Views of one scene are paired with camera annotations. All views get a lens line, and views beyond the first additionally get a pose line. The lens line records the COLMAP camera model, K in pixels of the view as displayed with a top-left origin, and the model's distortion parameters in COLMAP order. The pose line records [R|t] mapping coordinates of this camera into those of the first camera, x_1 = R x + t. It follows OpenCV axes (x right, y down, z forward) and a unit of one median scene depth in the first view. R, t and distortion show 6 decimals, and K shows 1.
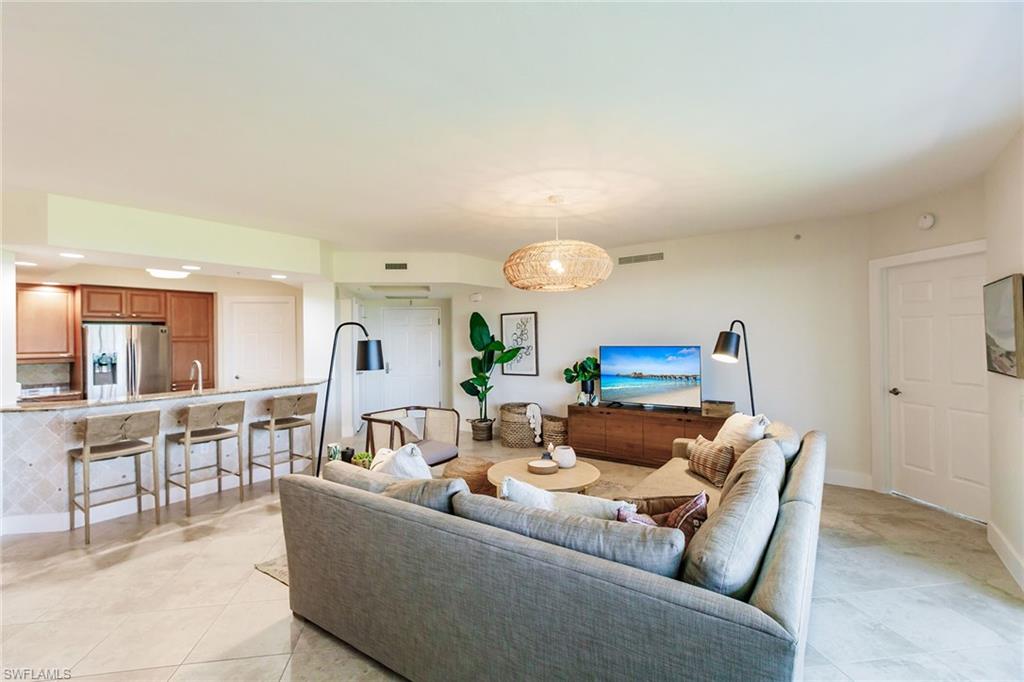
lens RADIAL K [[463.9, 0, 501.3], [0, 463.9, 336.9], [0, 0, 1]] dist [0.006910, -0.001316]
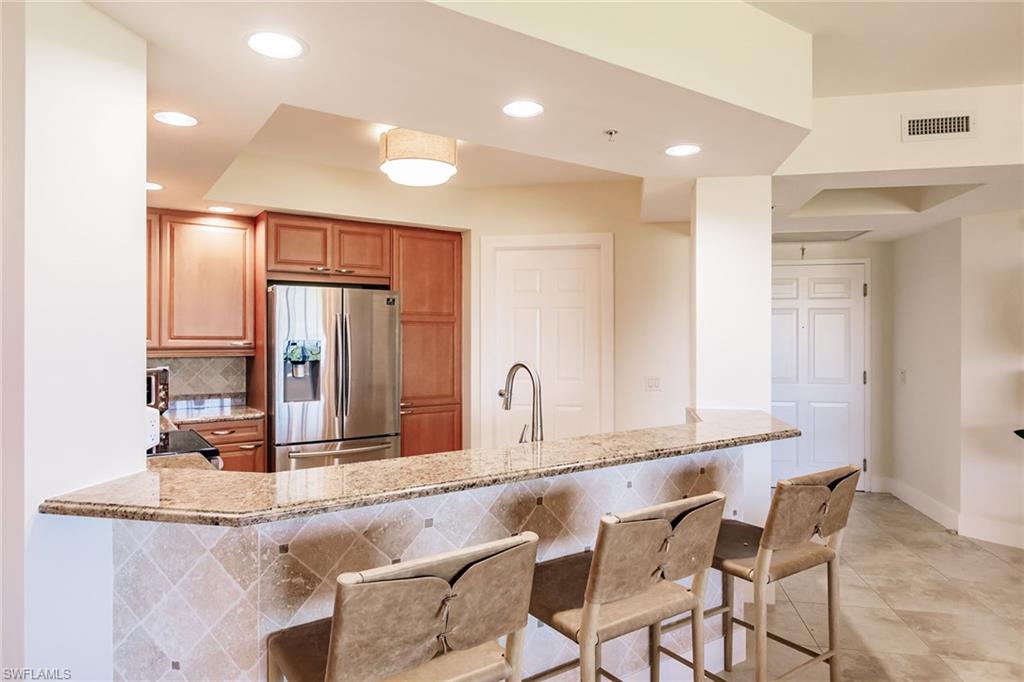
lens RADIAL K [[617.5, 0, 503.1], [0, 617.5, 338.0], [0, 0, 1]] dist [-0.000773, -0.001751]
pose [[0.944582, 0.015044, -0.327930, -0.522277], [-0.012672, 0.999876, 0.009369, 0.028553], [0.328030, -0.004694, 0.944656, 0.533902]]
